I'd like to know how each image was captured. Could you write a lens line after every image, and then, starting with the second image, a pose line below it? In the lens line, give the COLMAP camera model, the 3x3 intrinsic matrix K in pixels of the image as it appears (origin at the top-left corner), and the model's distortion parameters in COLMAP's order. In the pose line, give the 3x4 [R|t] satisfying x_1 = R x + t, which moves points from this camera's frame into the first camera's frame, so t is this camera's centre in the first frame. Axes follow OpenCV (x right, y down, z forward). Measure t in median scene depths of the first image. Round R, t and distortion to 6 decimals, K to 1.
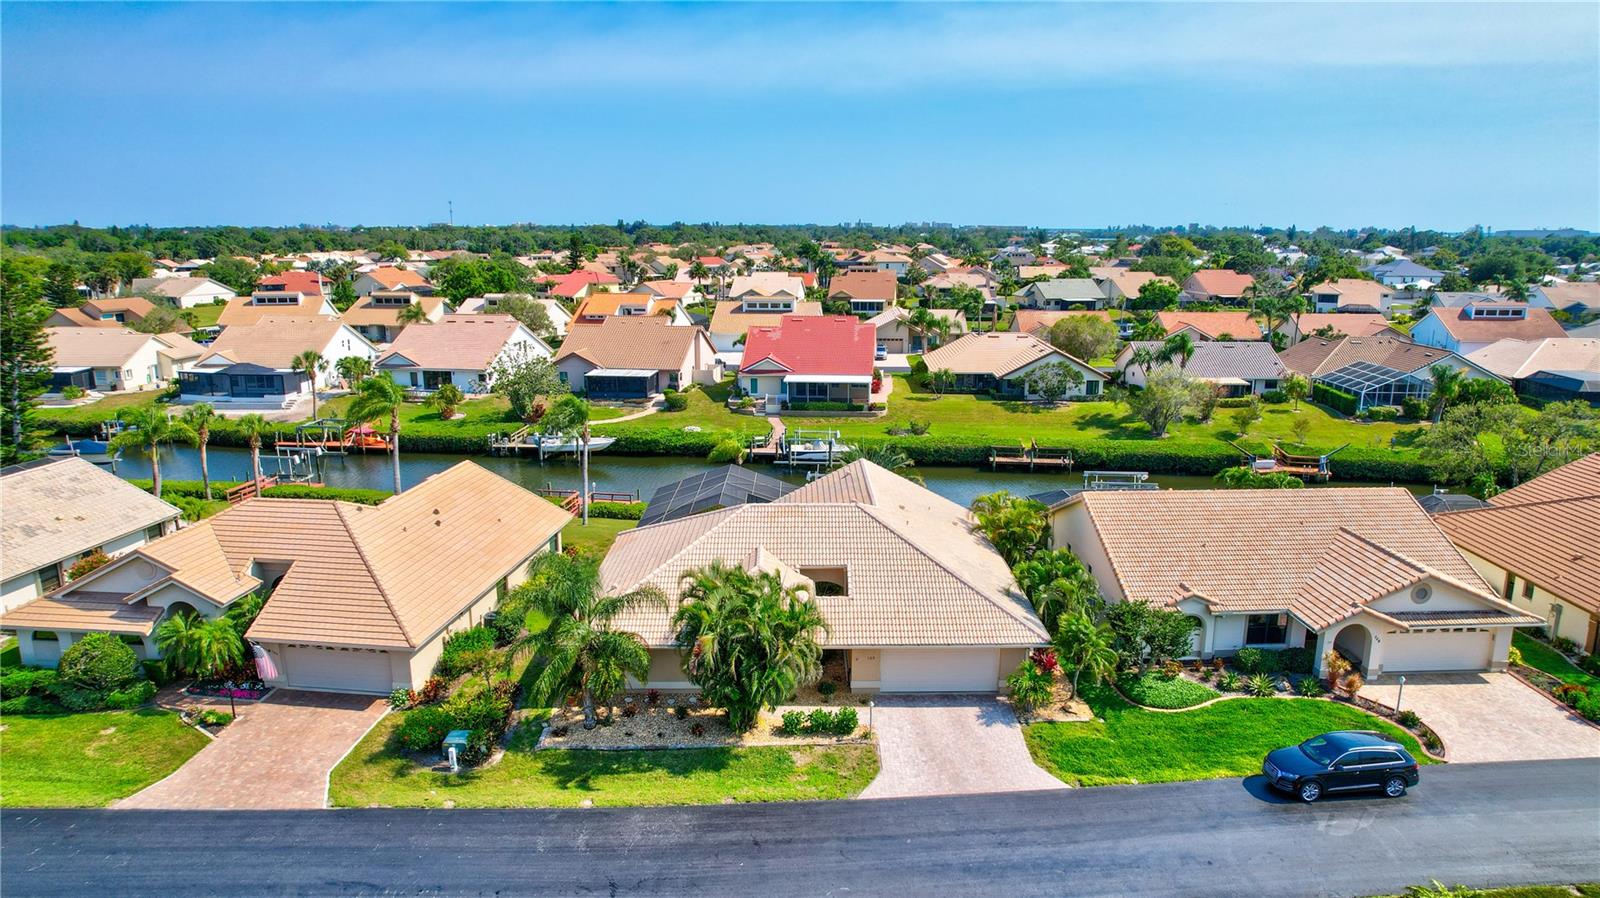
lens RADIAL K [[1024.9, 0, 803.3], [0, 1024.9, 439.4], [0, 0, 1]] dist [-0.068830, 0.055315]
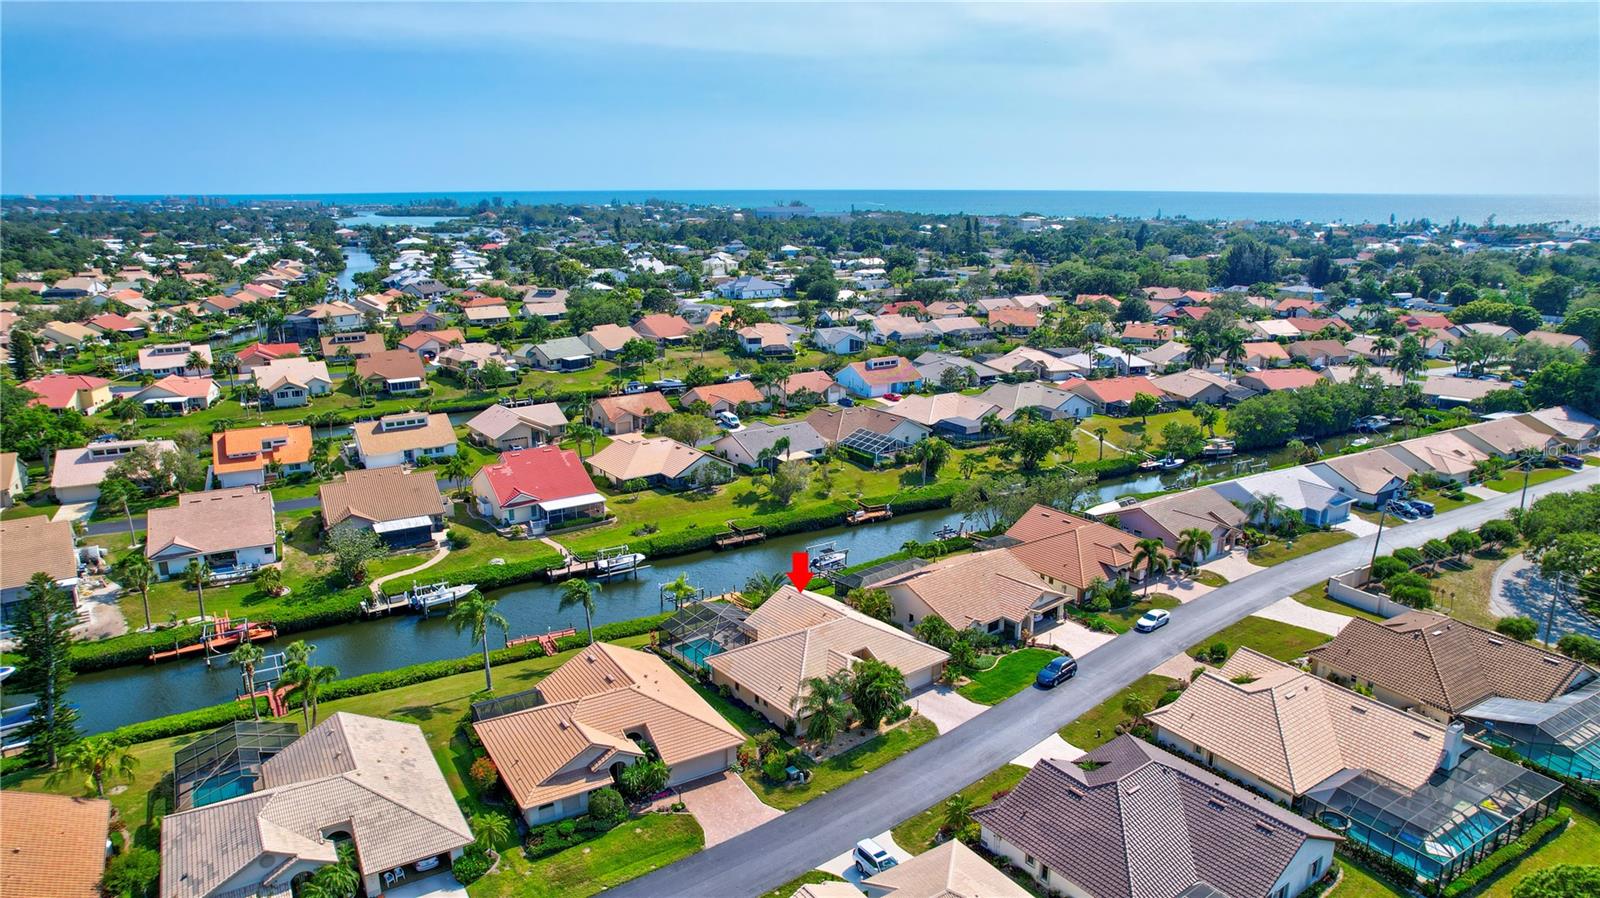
lens RADIAL K [[1024.9, 0, 805.7], [0, 1024.9, 452.0], [0, 0, 1]] dist [-0.068830, 0.055315]
pose [[0.786932, -0.157264, 0.596662, -1.368927], [0.128630, 0.987542, 0.090640, -0.533401], [-0.603483, 0.005421, 0.797357, -0.728894]]
